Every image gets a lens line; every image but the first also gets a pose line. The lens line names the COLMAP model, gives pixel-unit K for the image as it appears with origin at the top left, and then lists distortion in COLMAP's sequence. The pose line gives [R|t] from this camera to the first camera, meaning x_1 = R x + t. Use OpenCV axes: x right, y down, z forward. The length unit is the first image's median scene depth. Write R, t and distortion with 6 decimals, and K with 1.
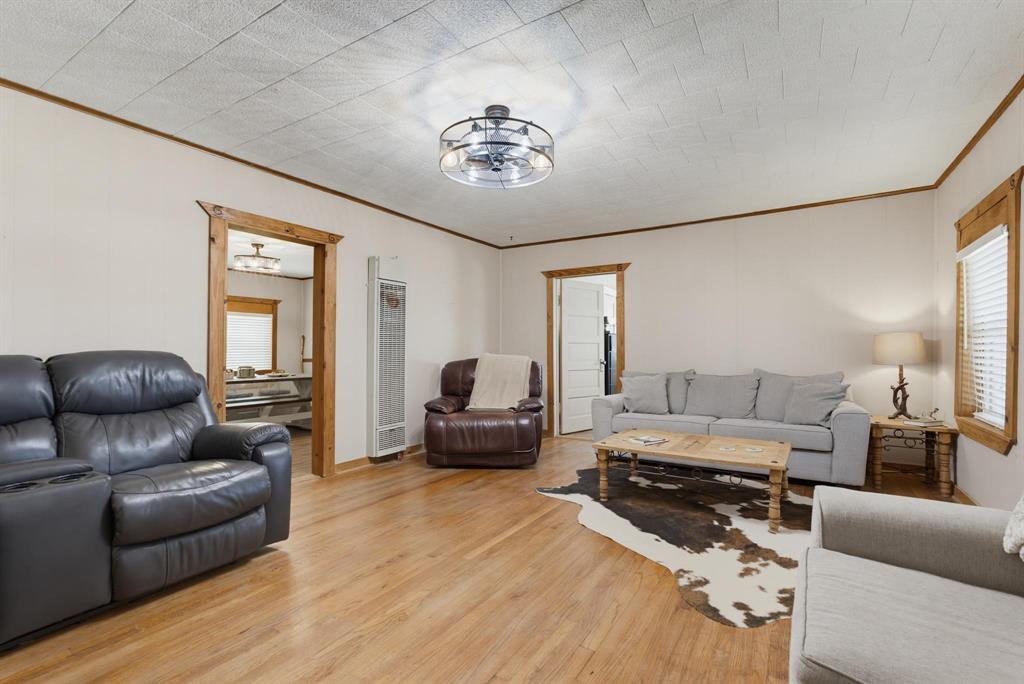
lens RADIAL K [[455.4, 0, 529.1], [0, 455.4, 343.8], [0, 0, 1]] dist [-0.003246, 0.000125]
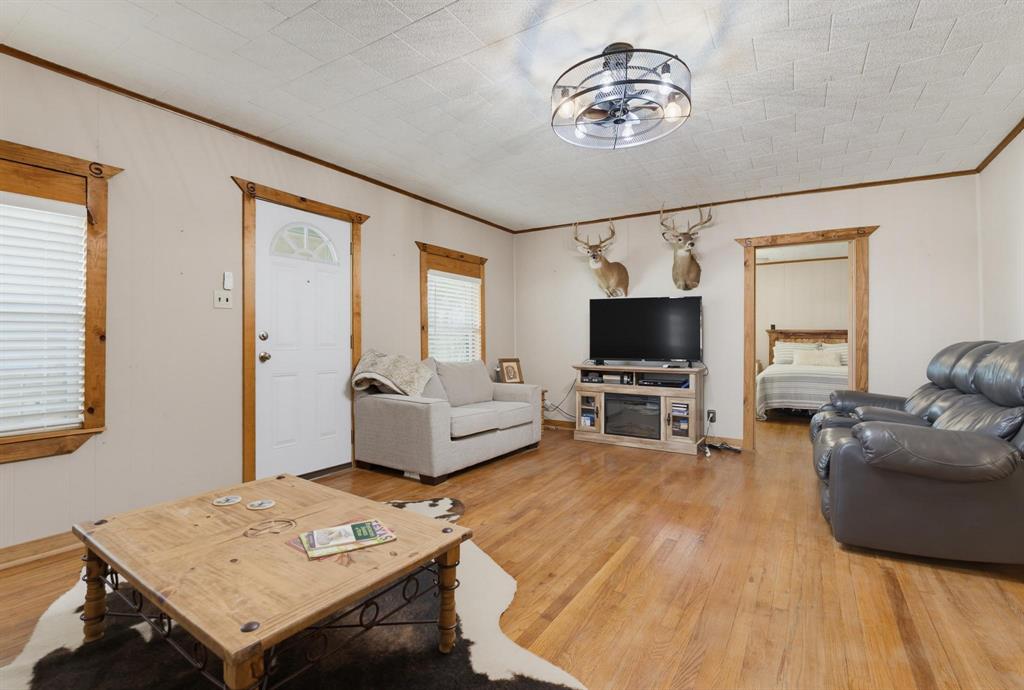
lens RADIAL K [[470.5, 0, 506.9], [0, 470.5, 341.7], [0, 0, 1]] dist [0.001269, -0.000030]
pose [[-0.998526, -0.004394, 0.054100, 0.090779], [-0.004874, 0.999950, -0.008744, 0.021075], [-0.054059, -0.008995, -0.998497, 1.807057]]
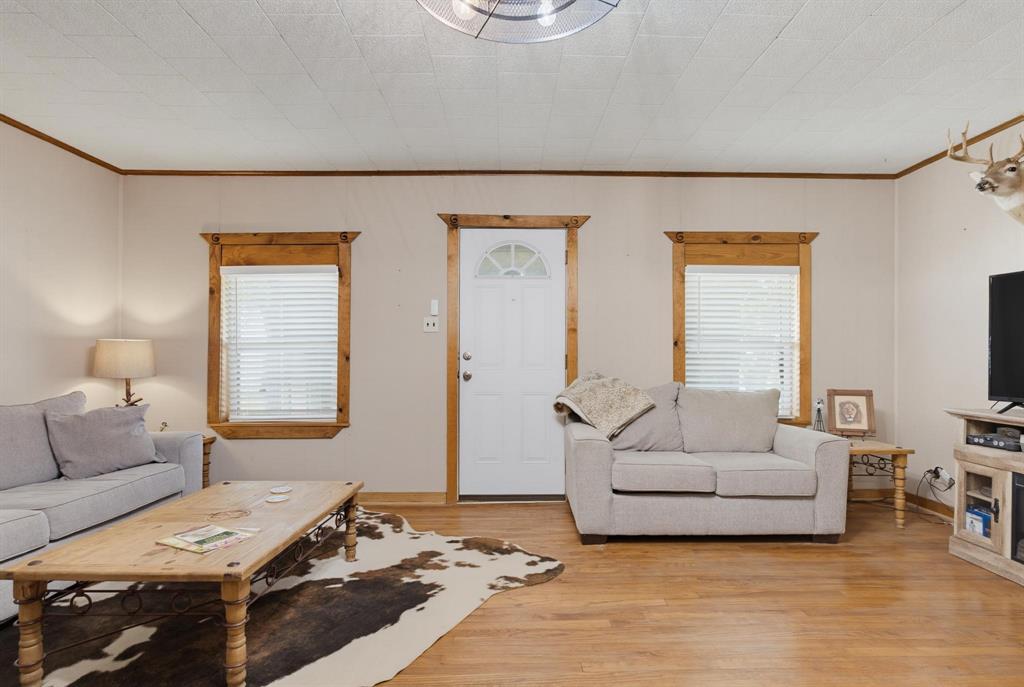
lens RADIAL K [[513.0, 0, 519.6], [0, 513.0, 368.9], [0, 0, 1]] dist [-0.004184, 0.000152]
pose [[-0.511768, -0.020375, 0.858882, -0.507481], [-0.011108, 0.999792, 0.017099, 0.008019], [-0.859052, -0.000790, -0.511888, 1.221783]]
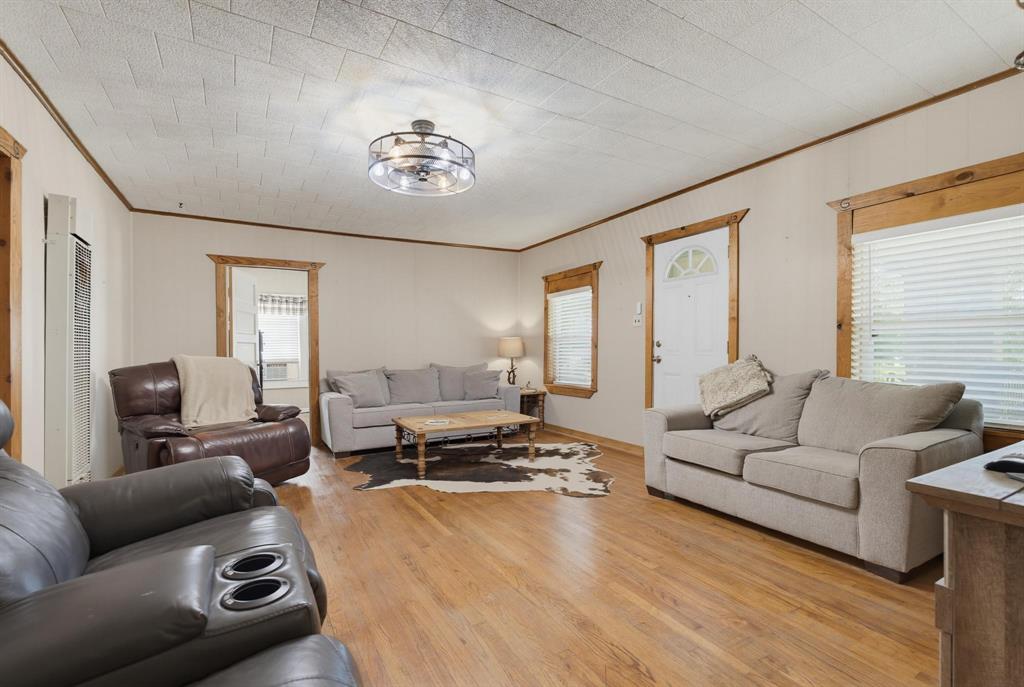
lens RADIAL K [[456.6, 0, 509.6], [0, 456.6, 354.5], [0, 0, 1]] dist [0.001180, 0.000613]
pose [[0.497449, -0.015872, 0.867348, -0.874690], [-0.002680, 0.999800, 0.019832, 0.005519], [-0.867489, -0.012190, 0.497307, 0.272524]]
